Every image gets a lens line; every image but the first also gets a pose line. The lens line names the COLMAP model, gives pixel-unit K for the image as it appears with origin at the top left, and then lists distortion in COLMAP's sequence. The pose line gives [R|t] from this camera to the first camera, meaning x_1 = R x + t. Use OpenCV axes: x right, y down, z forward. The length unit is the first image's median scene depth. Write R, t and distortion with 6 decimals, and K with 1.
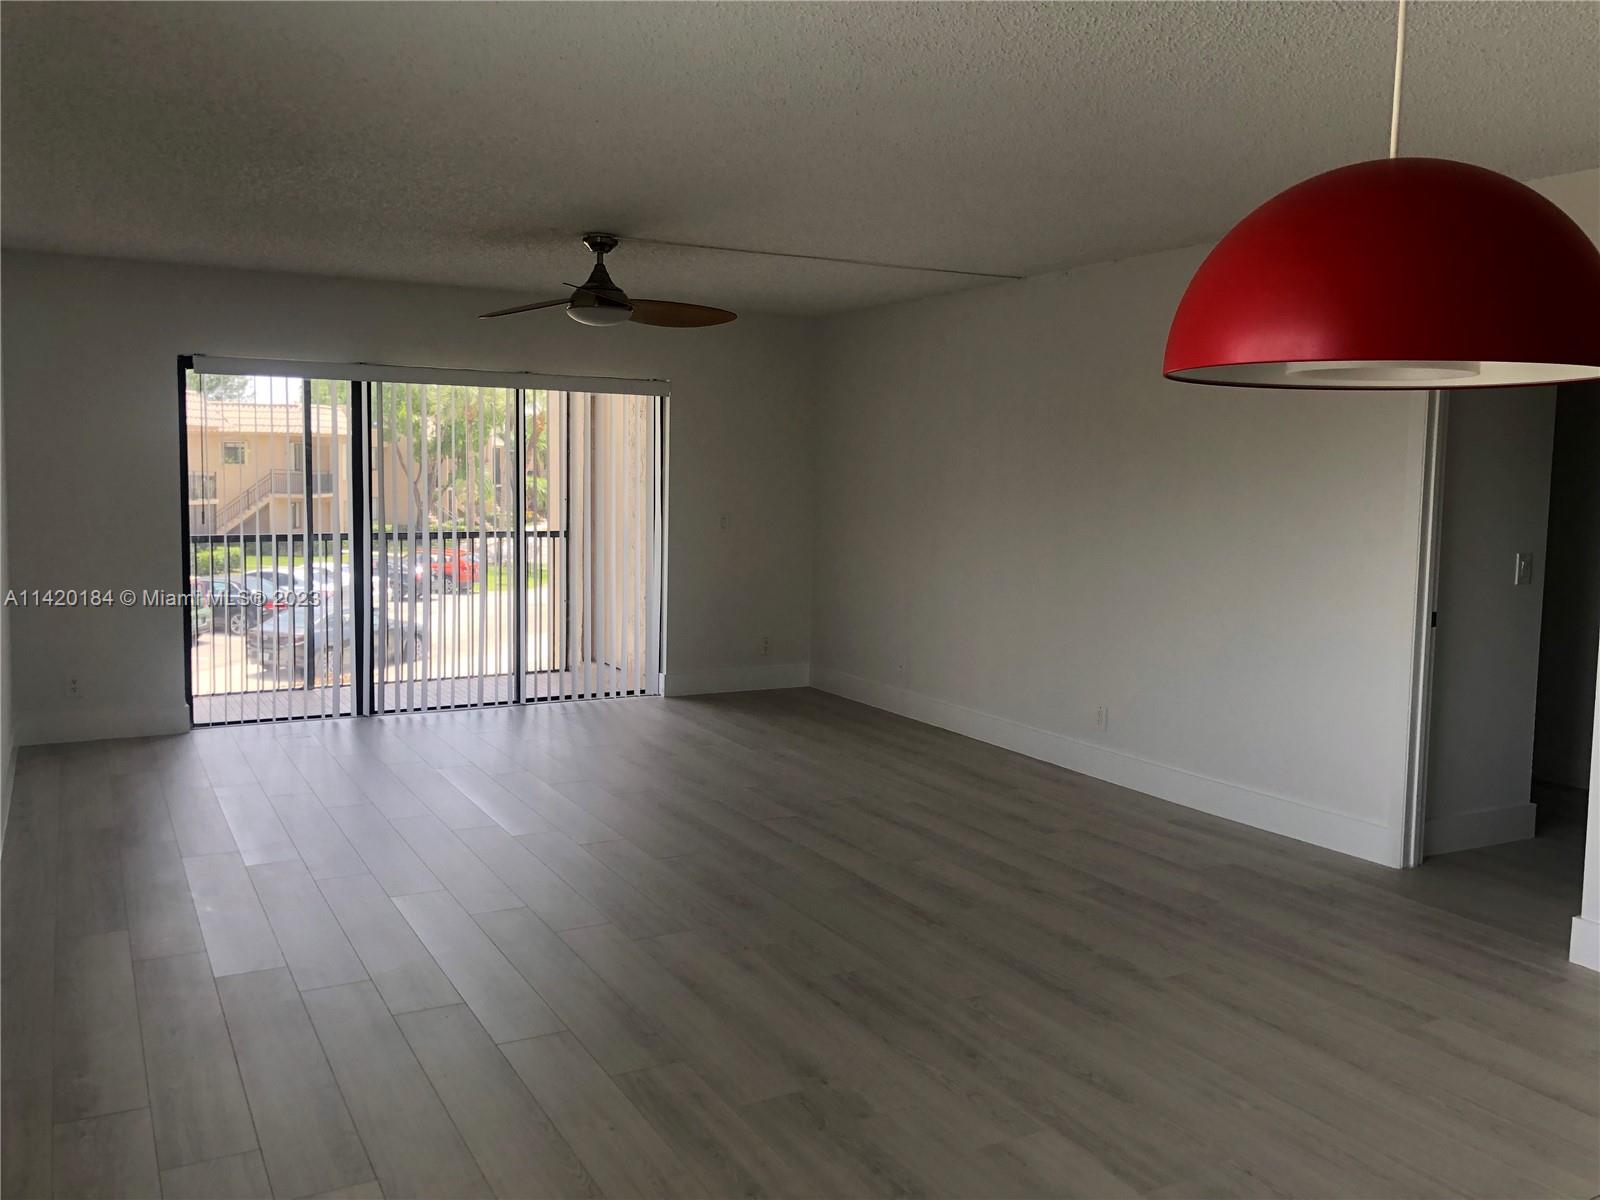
lens RADIAL K [[1322.1, 0, 814.8], [0, 1322.1, 606.1], [0, 0, 1]] dist [0.011247, -0.043948]
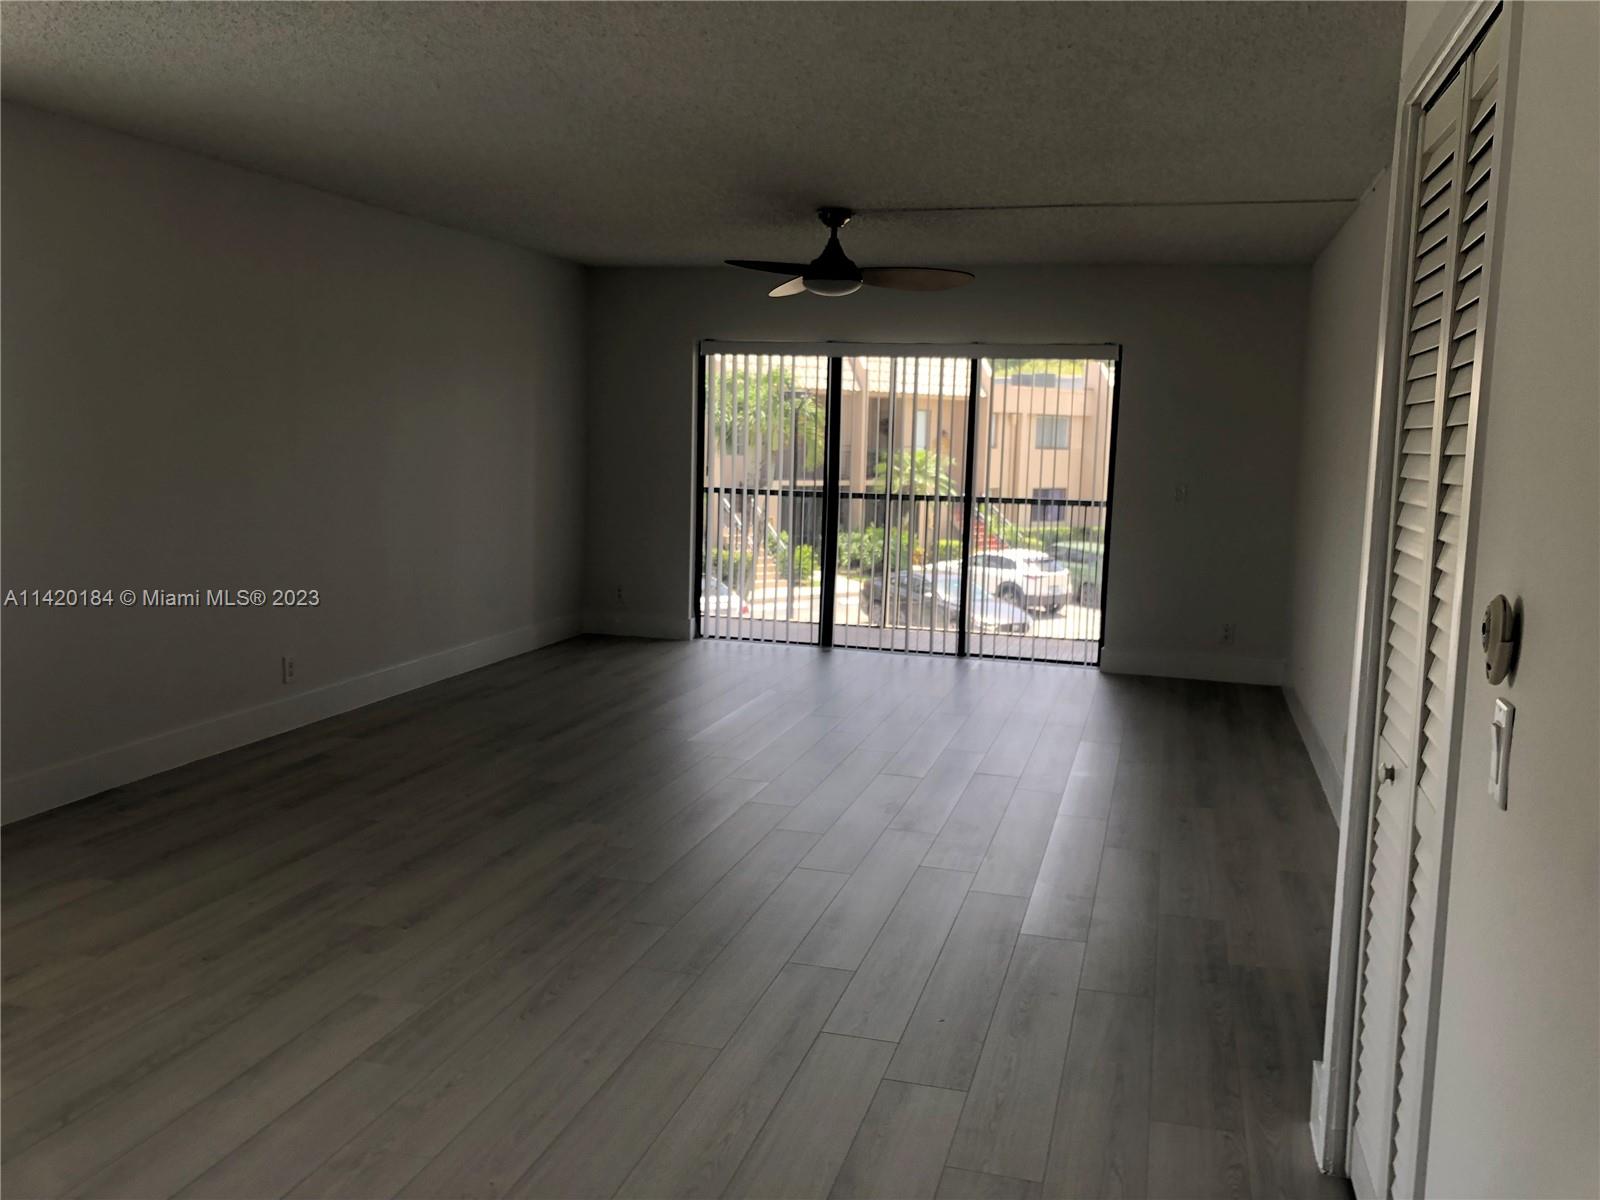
lens RADIAL K [[1322.1, 0, 814.0], [0, 1322.1, 589.9], [0, 0, 1]] dist [0.011247, -0.043948]
pose [[0.704616, 0.084948, -0.704486, 0.609075], [-0.085255, 0.995751, 0.034799, -0.008051], [0.704449, 0.035541, 0.708864, 0.230517]]
